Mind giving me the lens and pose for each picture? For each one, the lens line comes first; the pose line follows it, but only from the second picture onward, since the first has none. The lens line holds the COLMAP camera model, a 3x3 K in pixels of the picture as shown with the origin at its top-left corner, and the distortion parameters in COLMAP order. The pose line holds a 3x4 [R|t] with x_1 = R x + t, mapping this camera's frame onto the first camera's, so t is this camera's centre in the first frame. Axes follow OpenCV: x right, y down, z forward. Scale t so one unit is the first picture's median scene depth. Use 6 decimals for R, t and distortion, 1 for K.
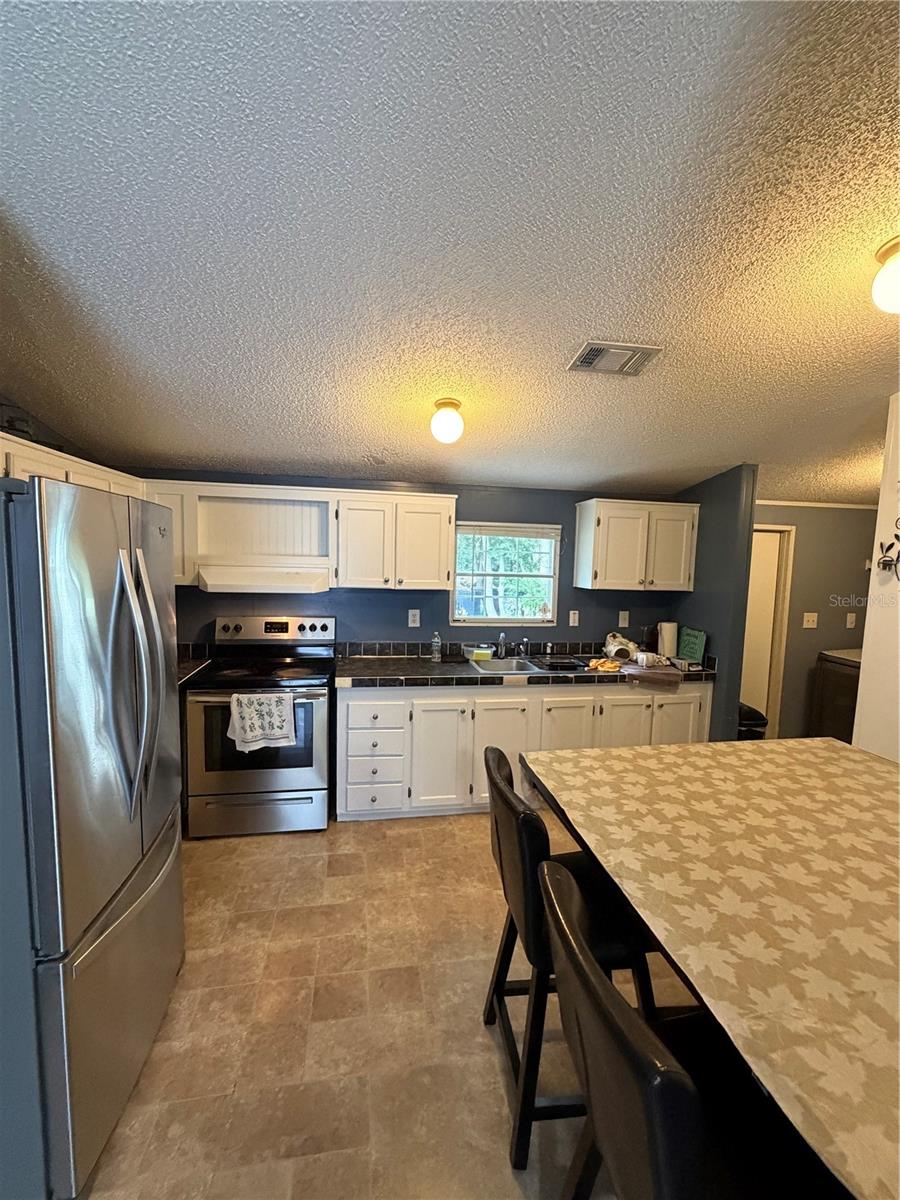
lens RADIAL K [[512.7, 0, 445.1], [0, 512.7, 603.5], [0, 0, 1]] dist [0.003434, -0.000187]
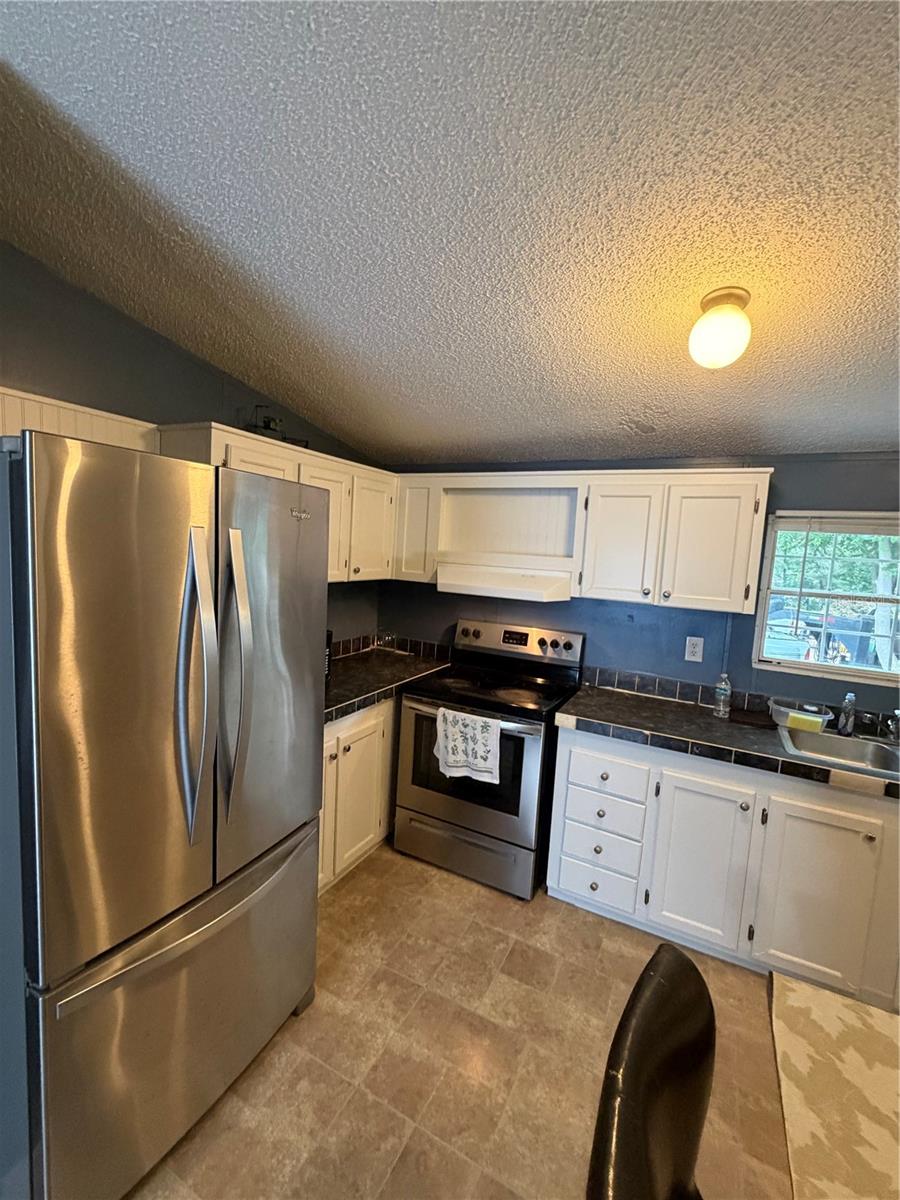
lens RADIAL K [[512.7, 0, 445.5], [0, 512.7, 601.7], [0, 0, 1]] dist [0.003434, -0.000187]
pose [[0.796624, 0.080516, -0.599088, 0.100971], [-0.093095, 0.995607, 0.010016, -0.013670], [0.597263, 0.047793, 0.800620, 0.265867]]
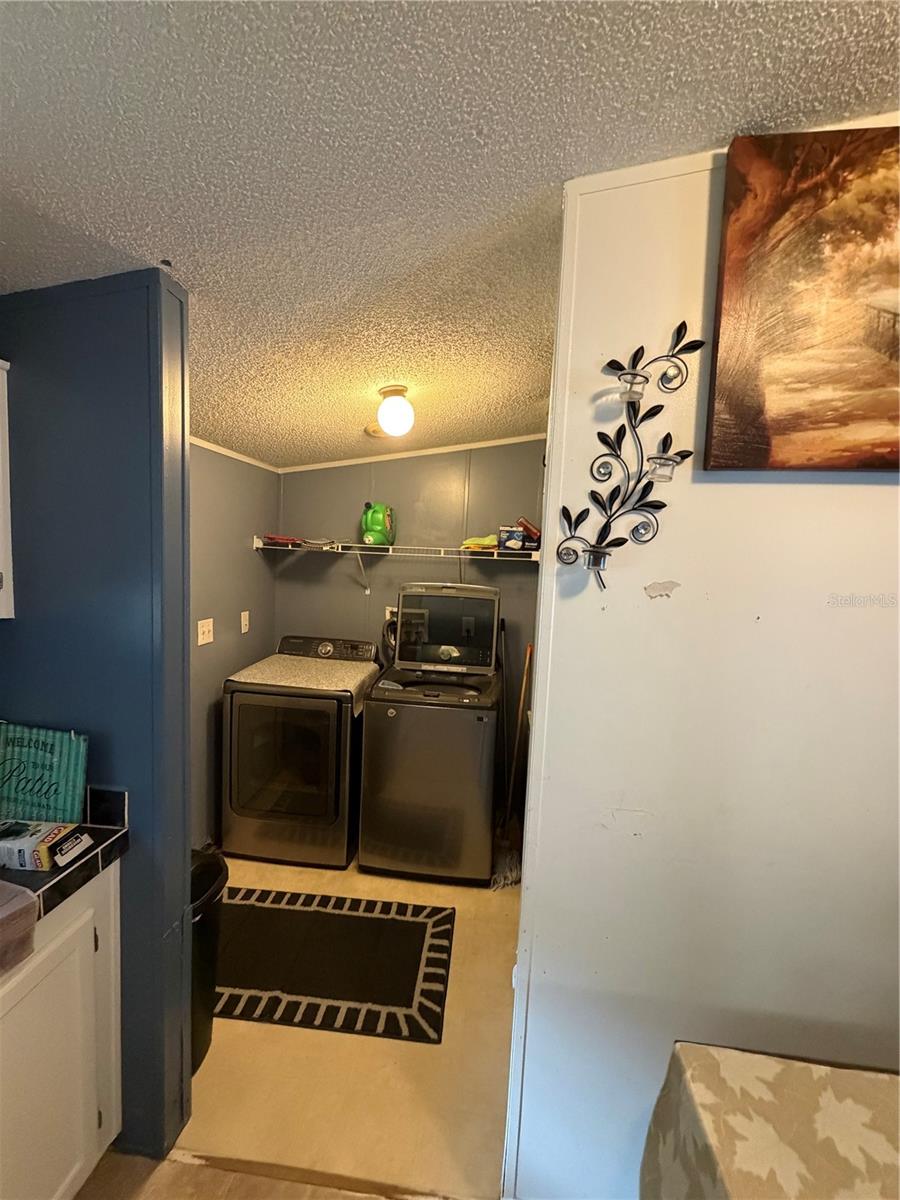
lens RADIAL K [[512.7, 0, 446.9], [0, 512.7, 597.3], [0, 0, 1]] dist [0.003434, -0.000187]
pose [[0.272493, -0.093519, 0.957602, 0.268939], [0.046549, 0.995381, 0.083962, -0.060287], [-0.961031, 0.021696, 0.275588, 0.726342]]
